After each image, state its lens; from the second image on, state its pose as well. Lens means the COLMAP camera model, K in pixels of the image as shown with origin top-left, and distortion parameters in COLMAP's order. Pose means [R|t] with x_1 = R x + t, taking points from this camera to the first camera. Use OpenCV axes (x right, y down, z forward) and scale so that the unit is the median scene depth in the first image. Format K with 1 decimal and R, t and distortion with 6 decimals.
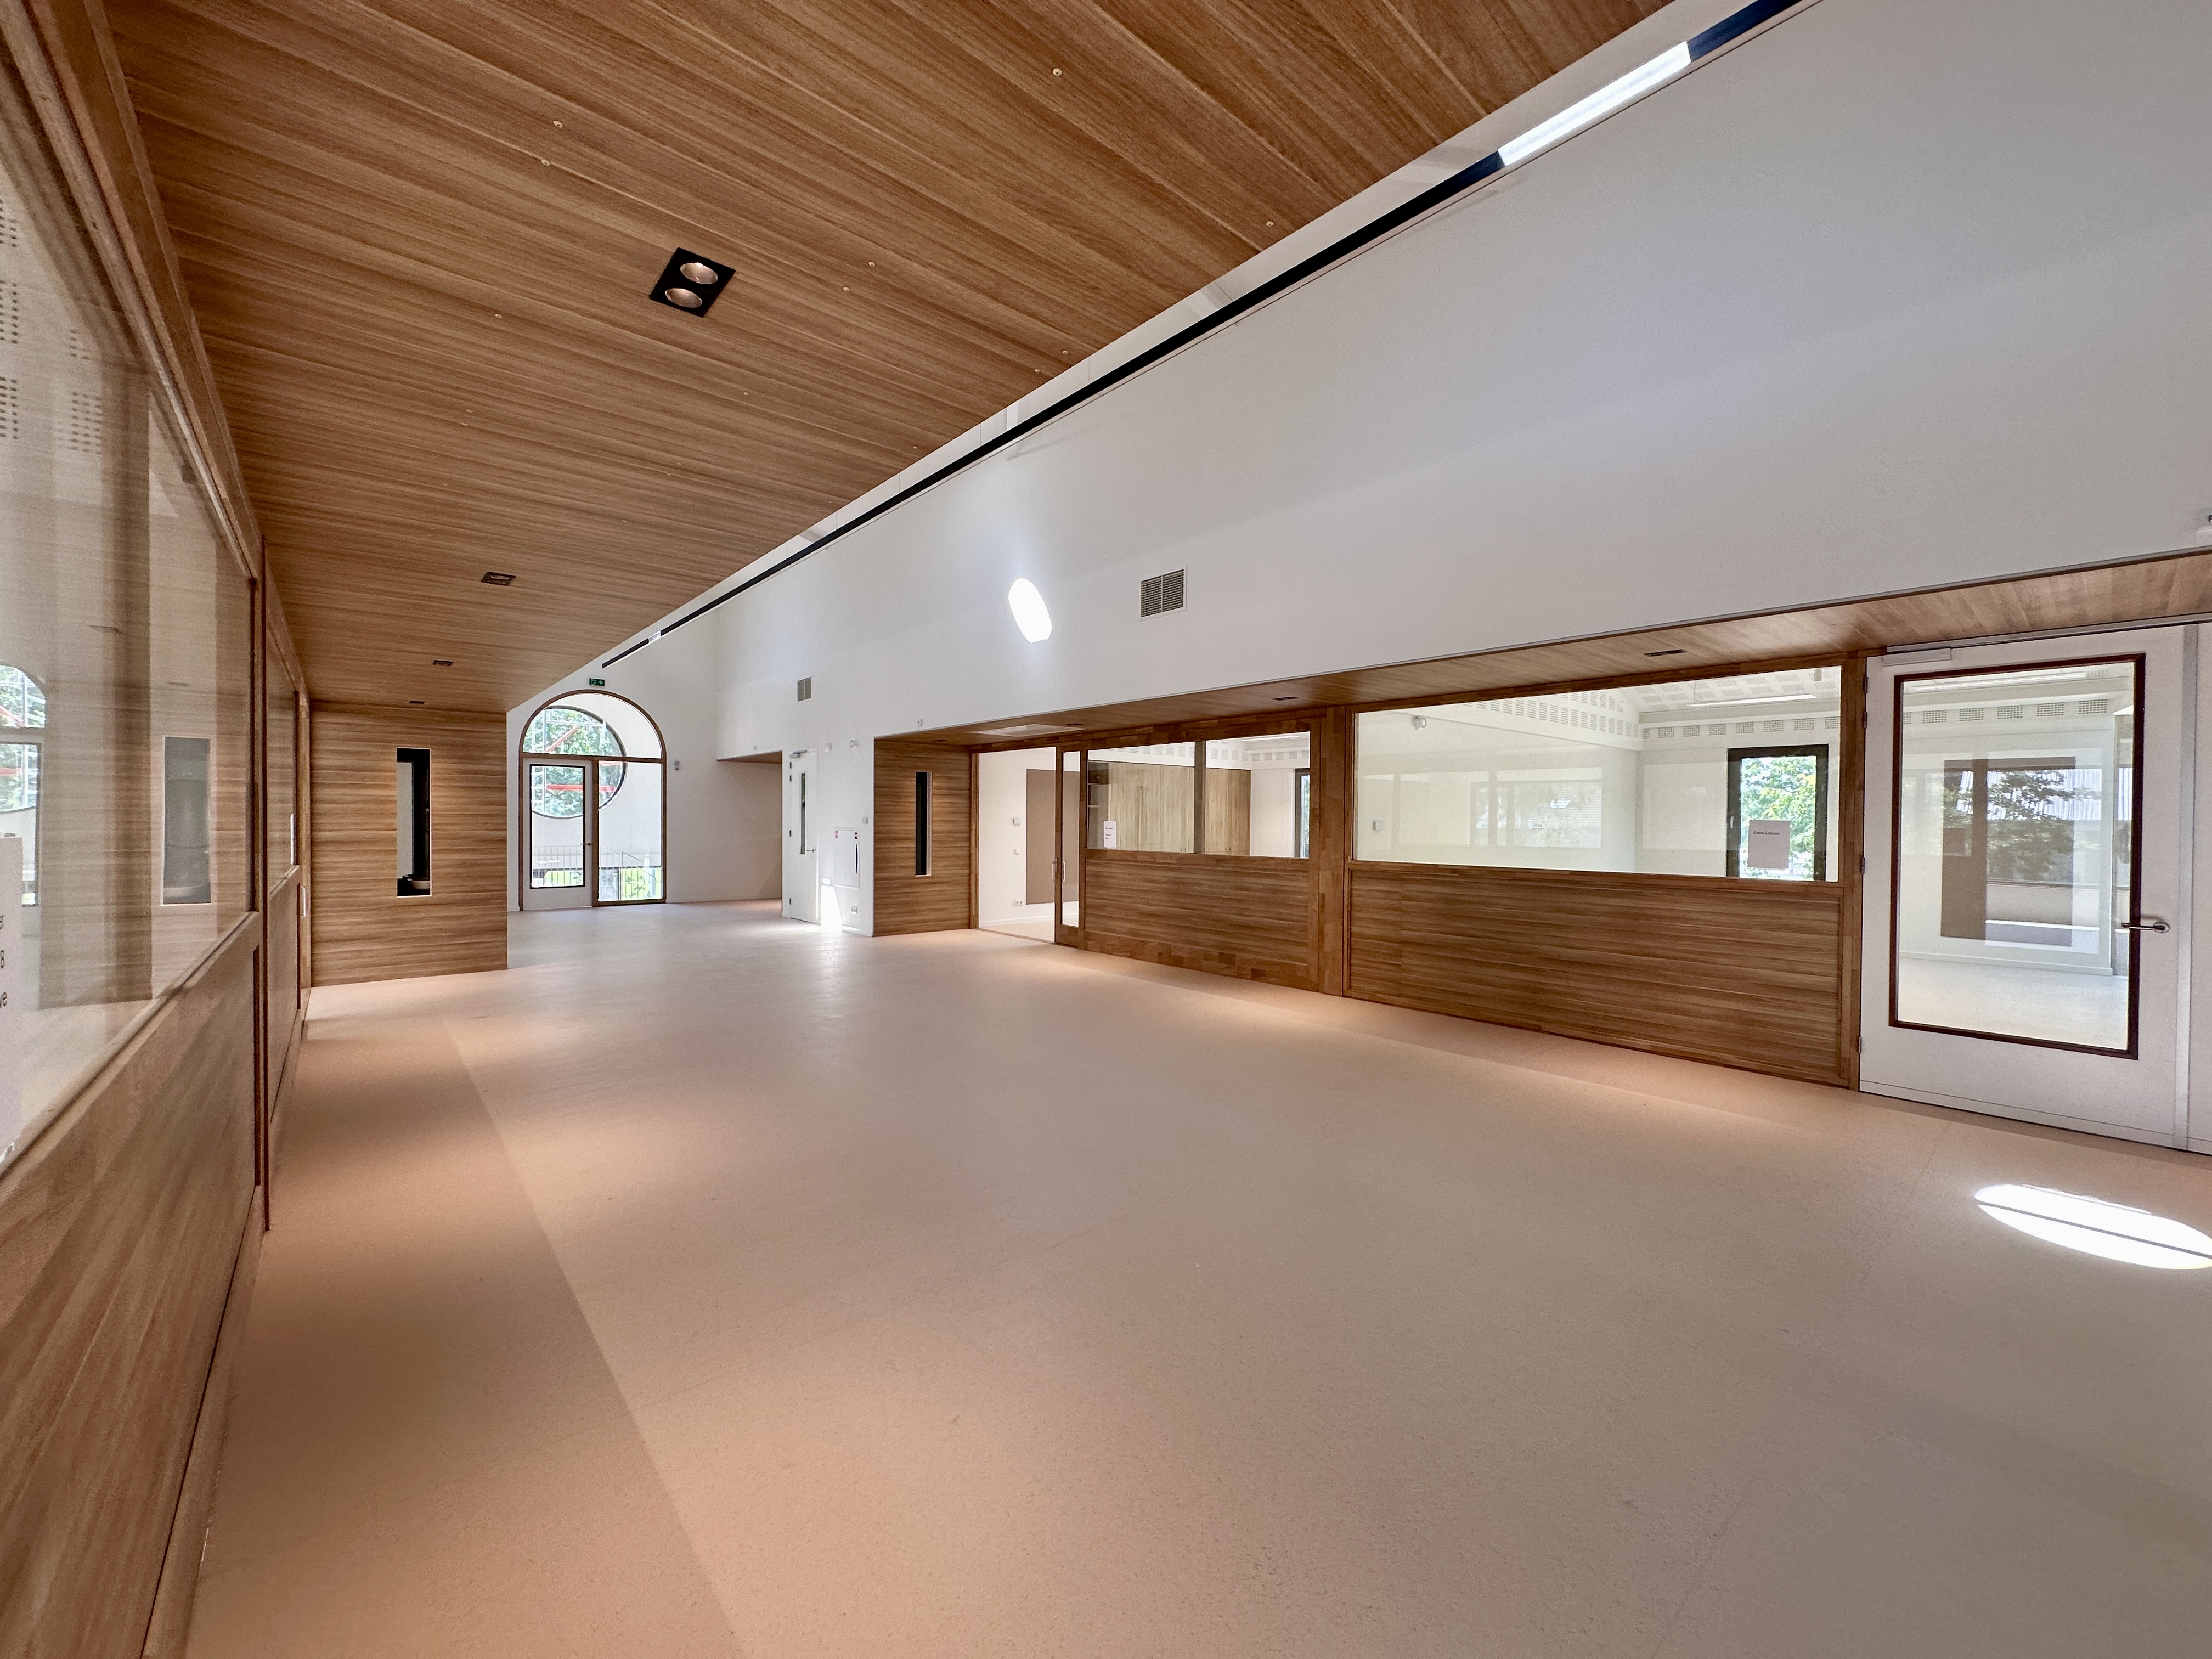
lens RADIAL K [[882.8, 0, 1106.0], [0, 882.8, 829.5], [0, 0, 1]] dist [-0.001480, -0.000176]
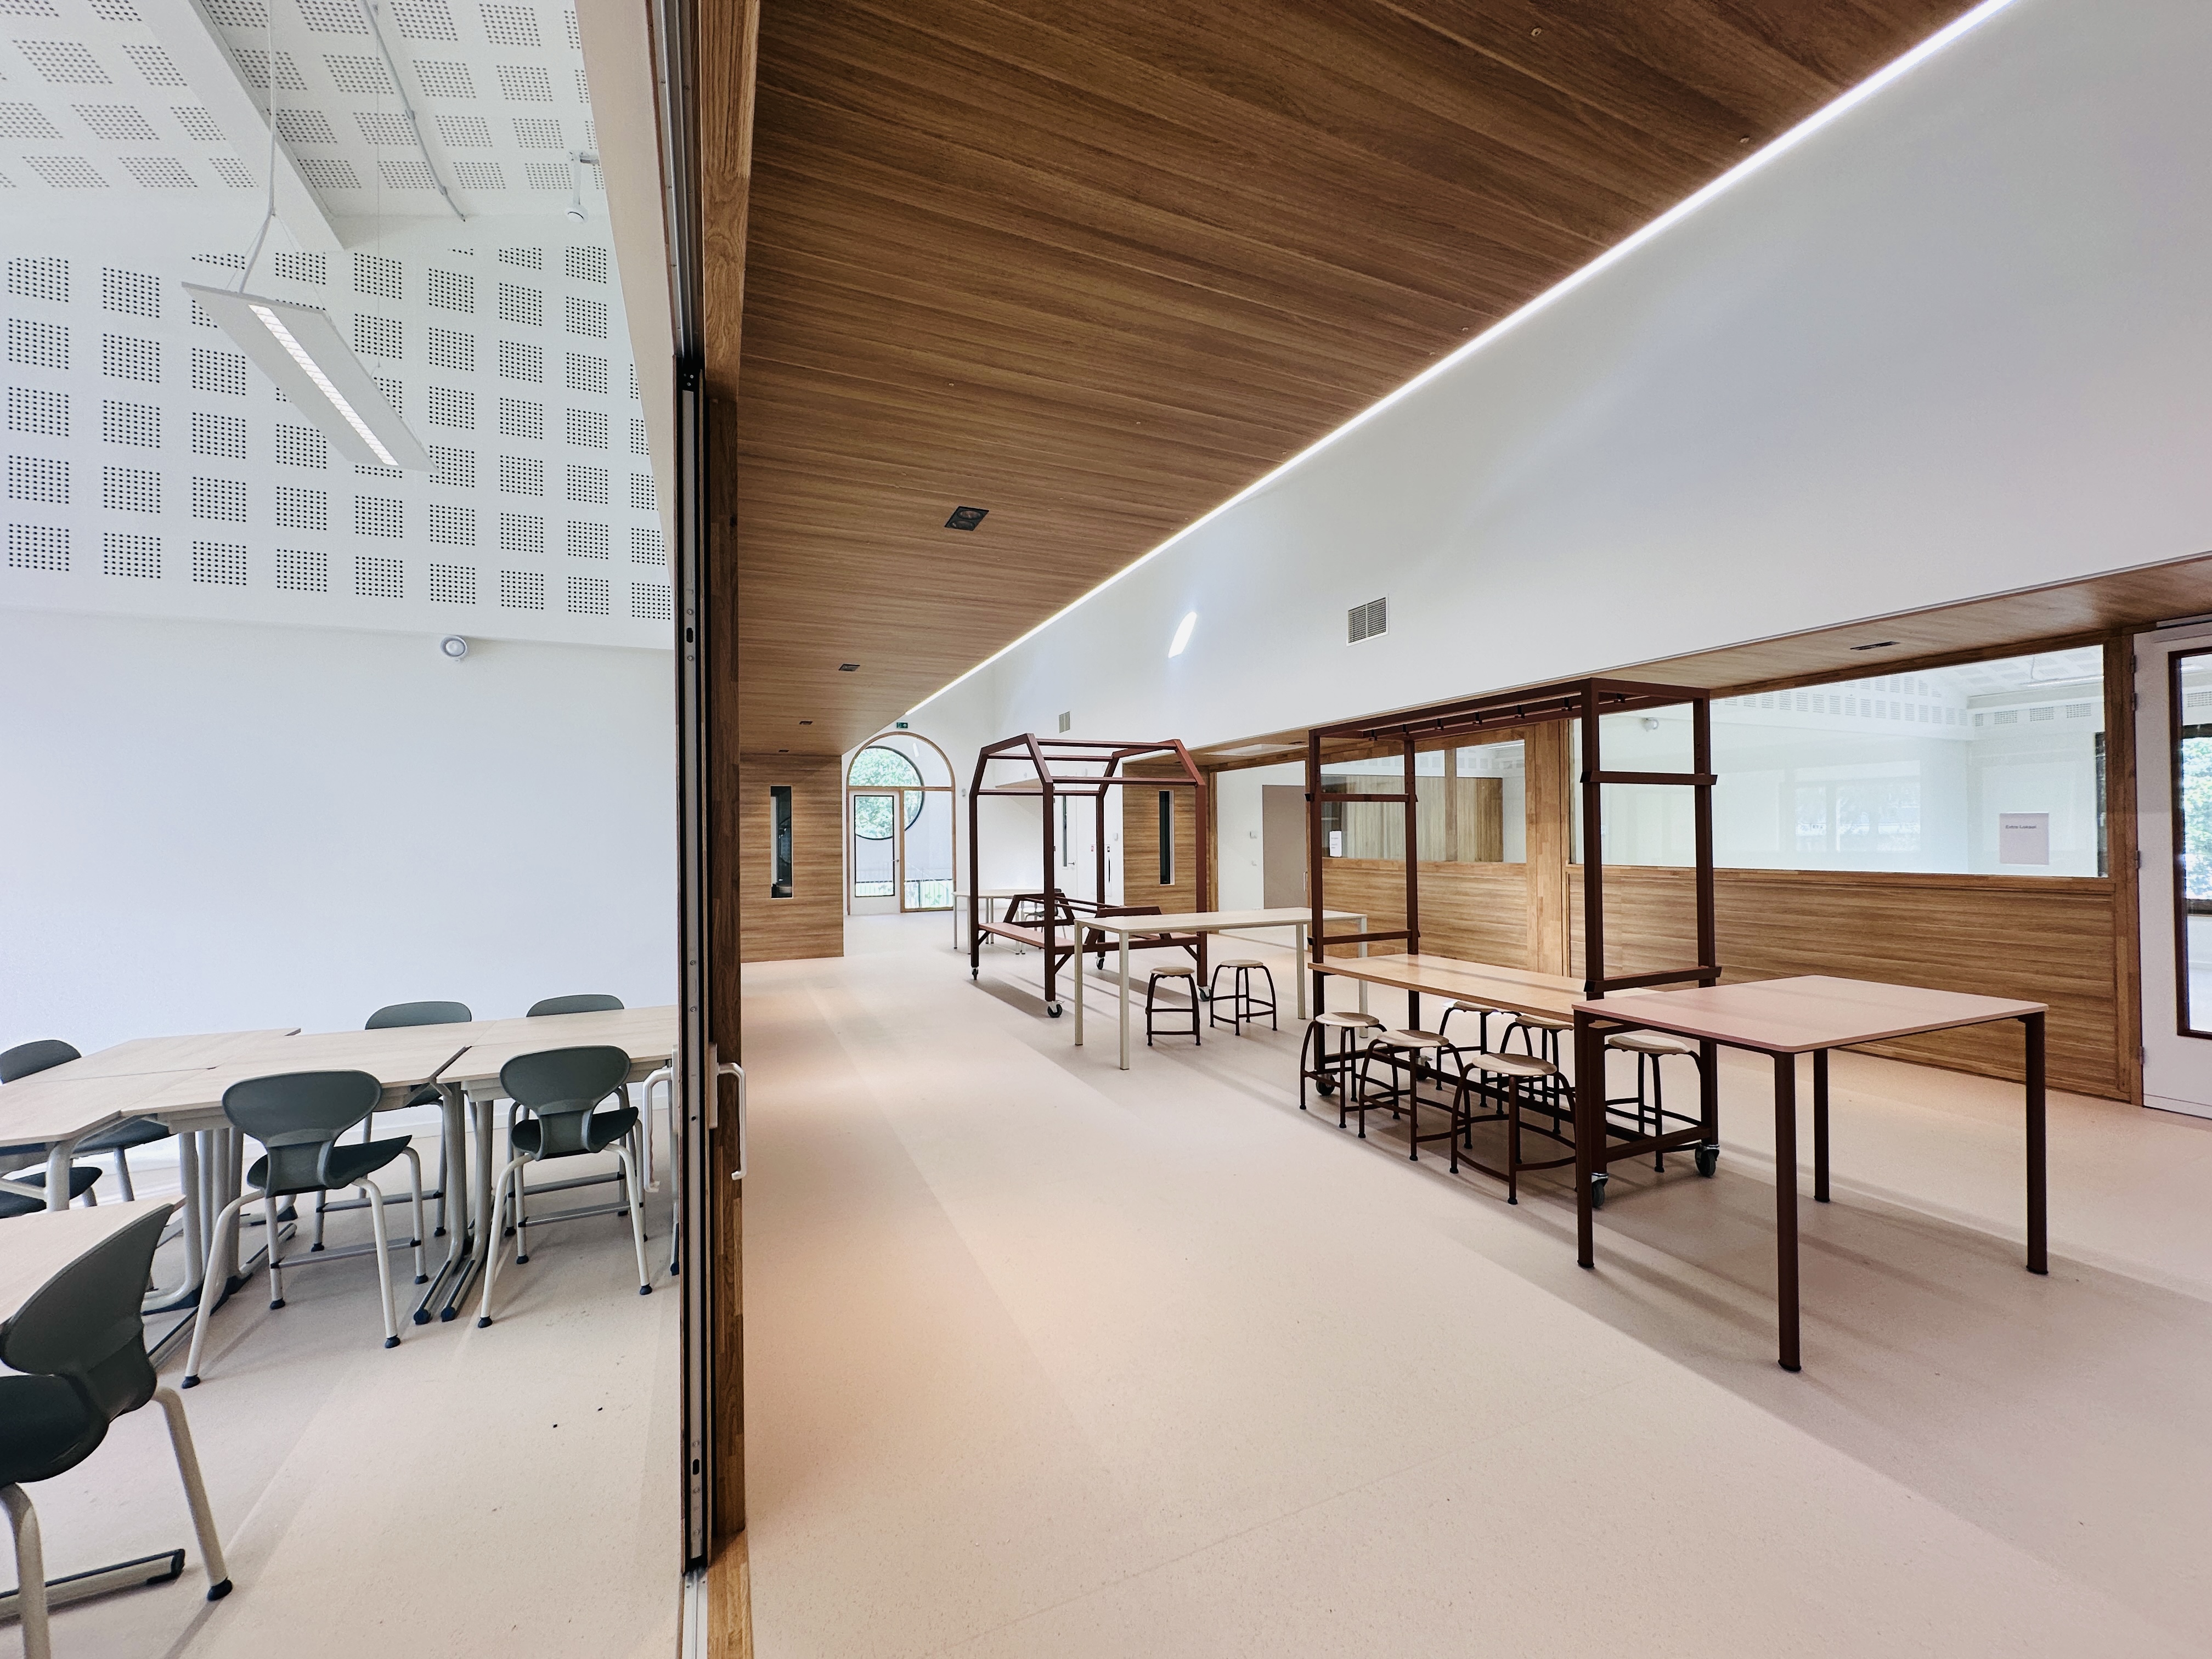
lens RADIAL K [[882.8, 0, 1106.0], [0, 882.8, 829.5], [0, 0, 1]] dist [-0.001480, -0.000176]
pose [[0.957243, -0.019773, -0.288607, 0.062802], [0.014093, 0.999664, -0.021744, 0.009820], [0.288940, 0.016747, 0.957201, -0.128219]]
